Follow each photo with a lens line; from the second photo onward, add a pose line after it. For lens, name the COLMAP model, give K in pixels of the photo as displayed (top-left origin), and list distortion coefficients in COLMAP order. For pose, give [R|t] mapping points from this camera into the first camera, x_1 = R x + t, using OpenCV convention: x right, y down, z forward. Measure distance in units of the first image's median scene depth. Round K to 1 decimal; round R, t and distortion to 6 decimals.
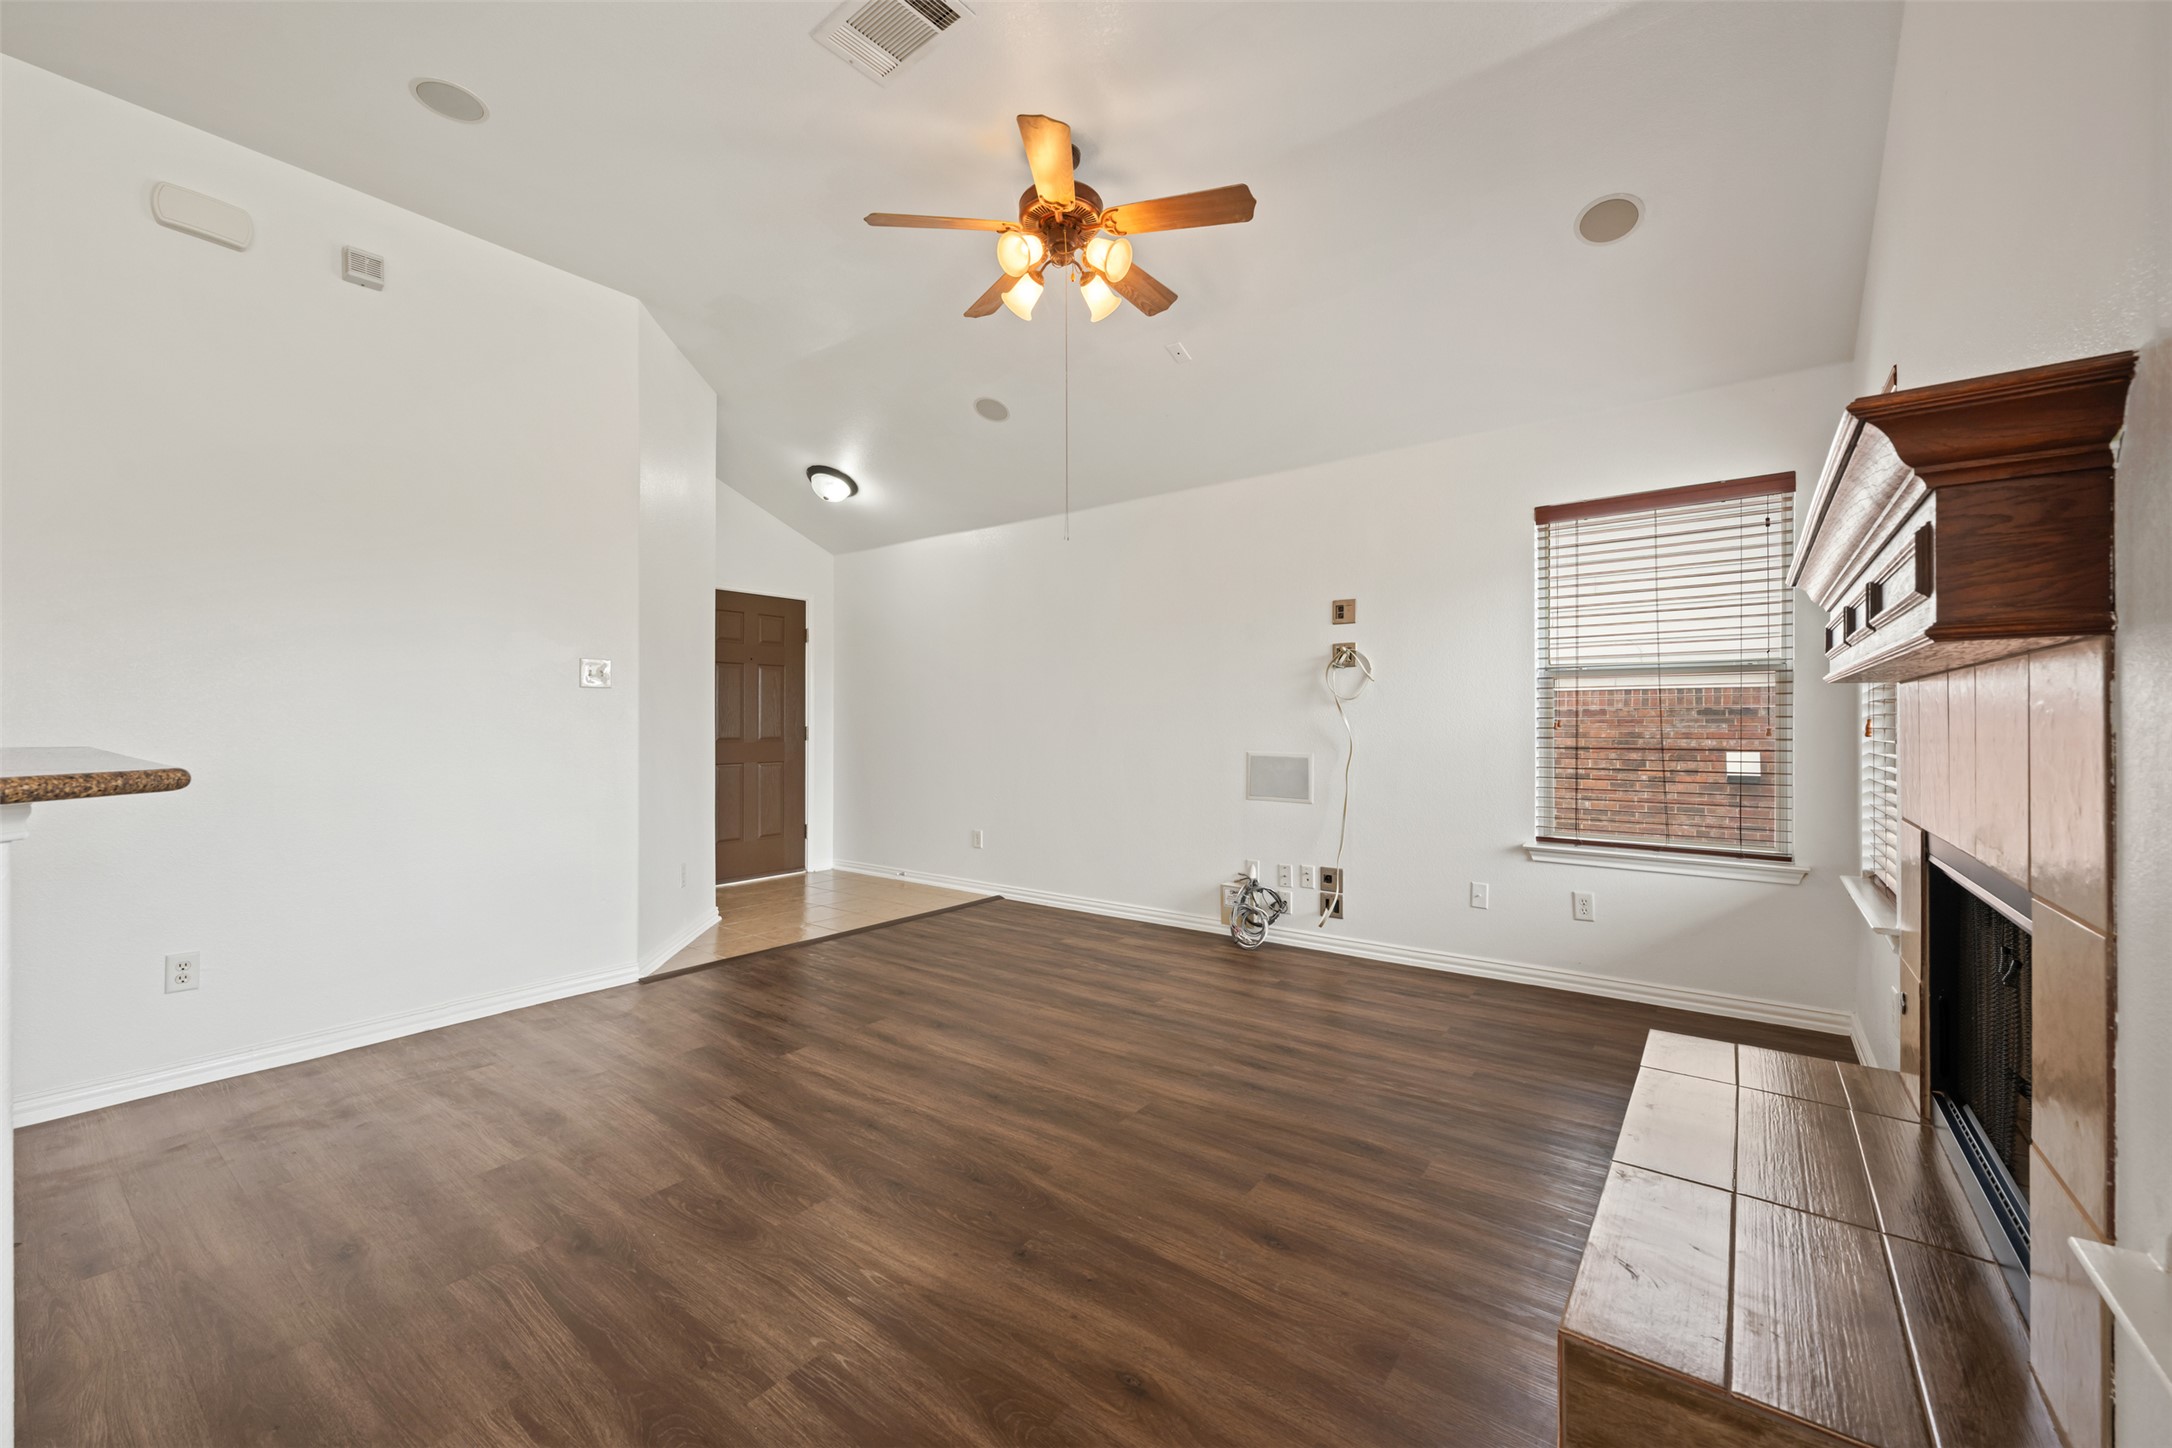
lens RADIAL K [[866.8, 0, 1089.5], [0, 866.8, 725.6], [0, 0, 1]] dist [-0.002291, 0.001645]
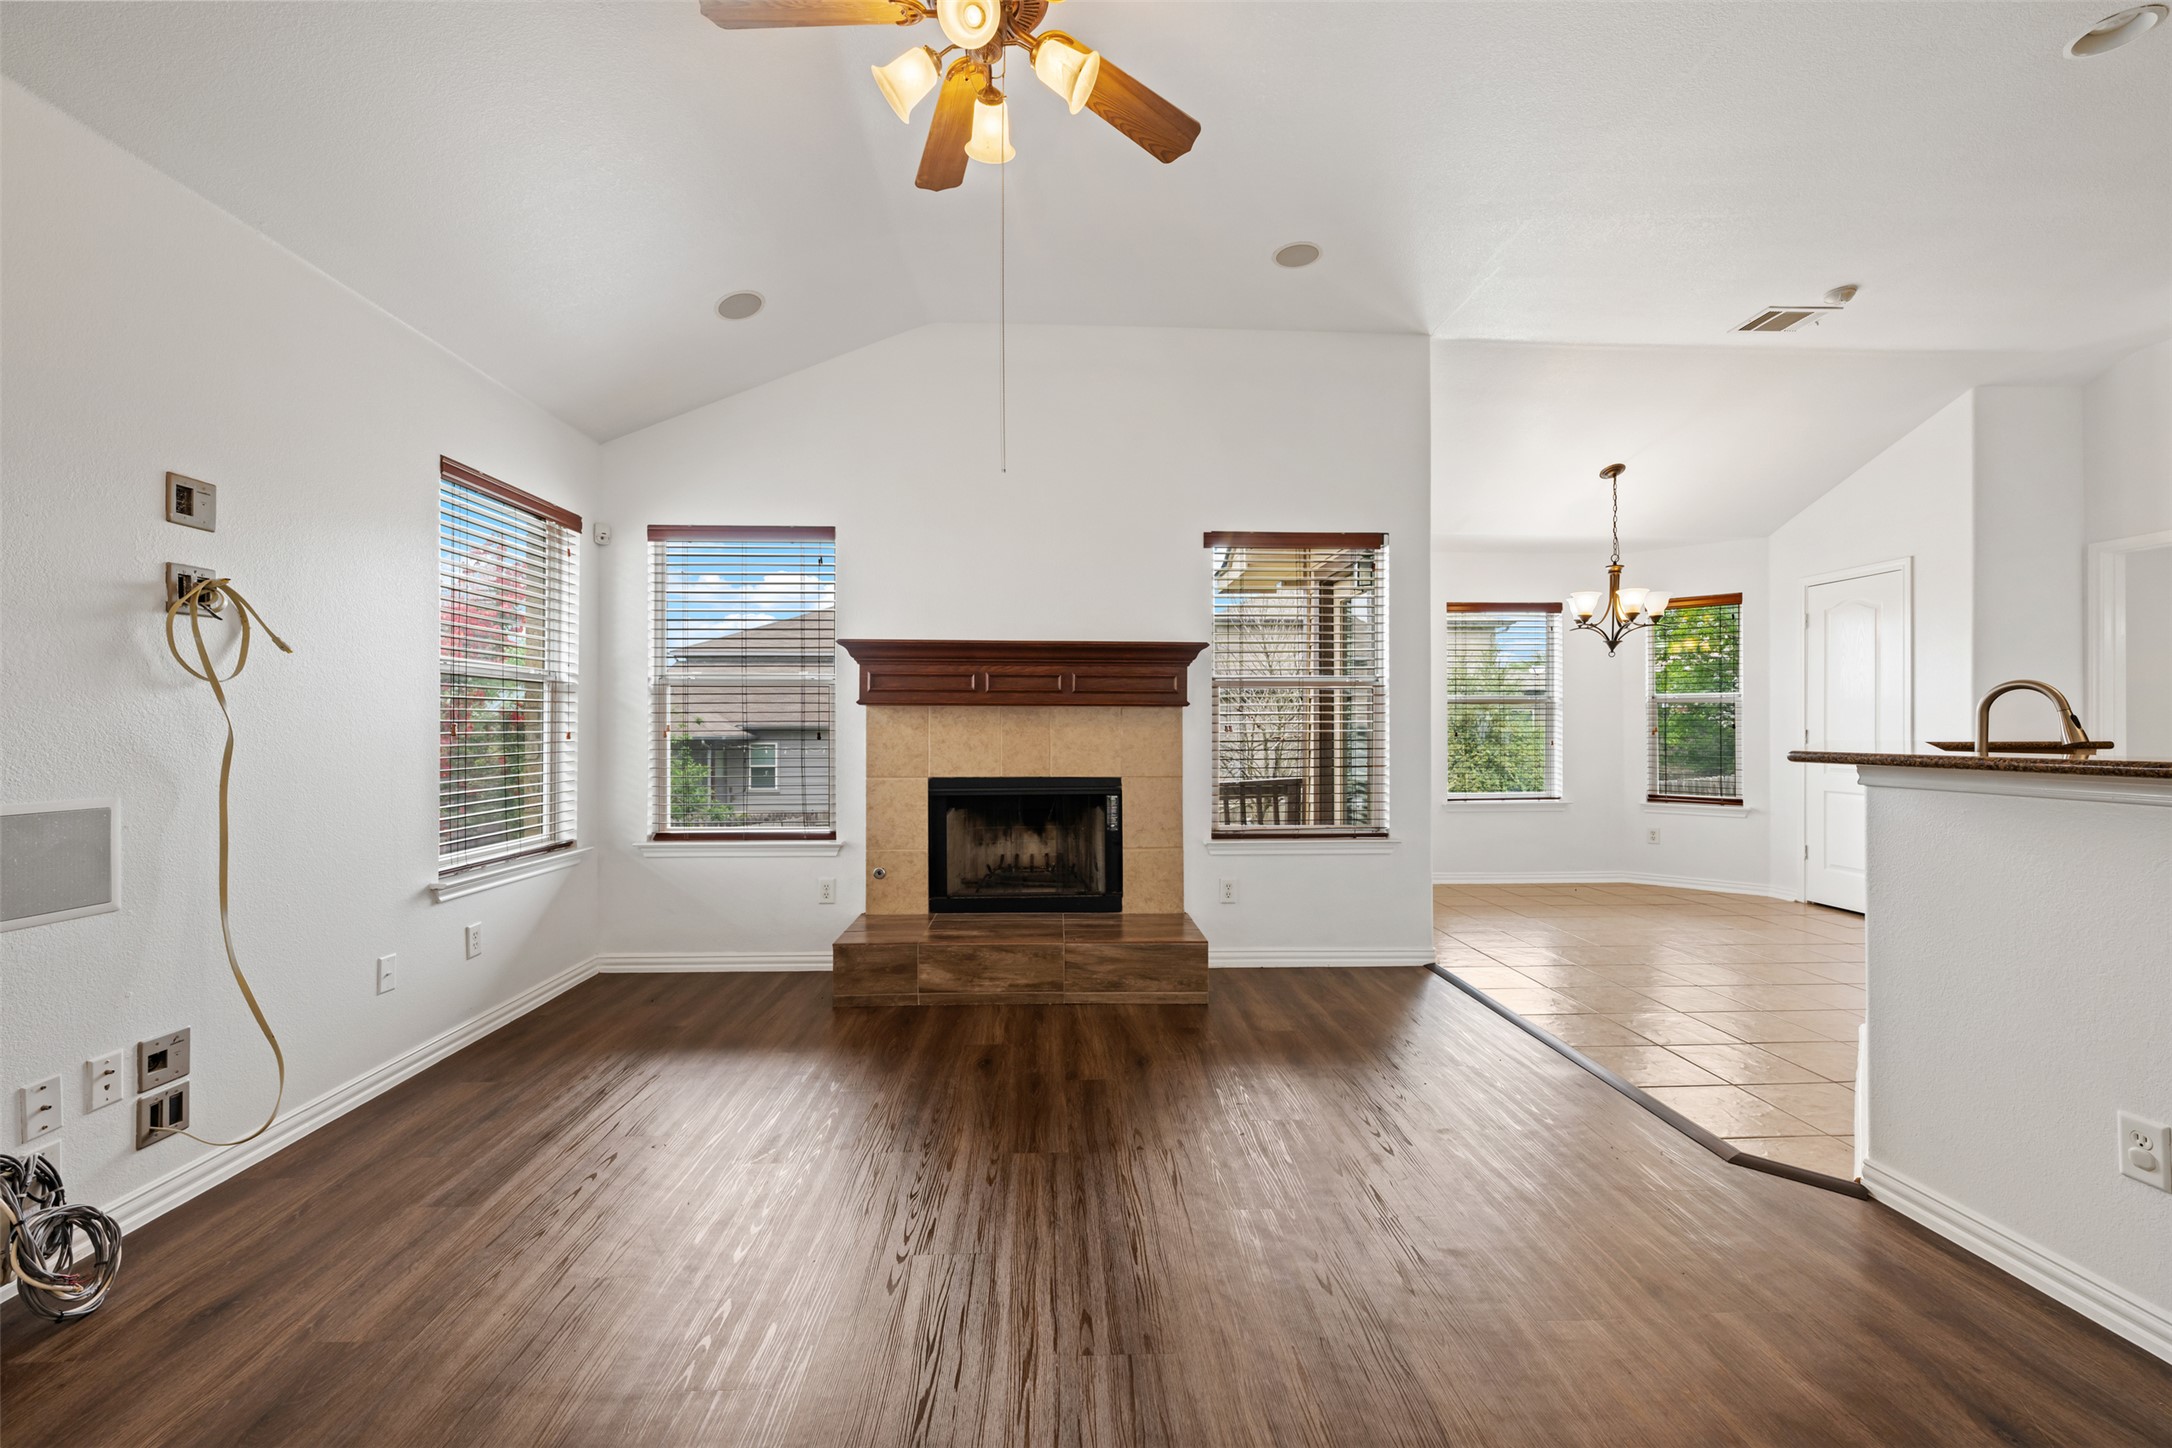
lens RADIAL K [[866.8, 0, 1085.8], [0, 866.8, 725.7], [0, 0, 1]] dist [-0.002291, 0.001645]
pose [[-0.634373, 0.000759, 0.773026, -0.424007], [0.002419, 0.999997, 0.001004, -0.003529], [-0.773023, 0.002507, -0.634373, 0.948885]]
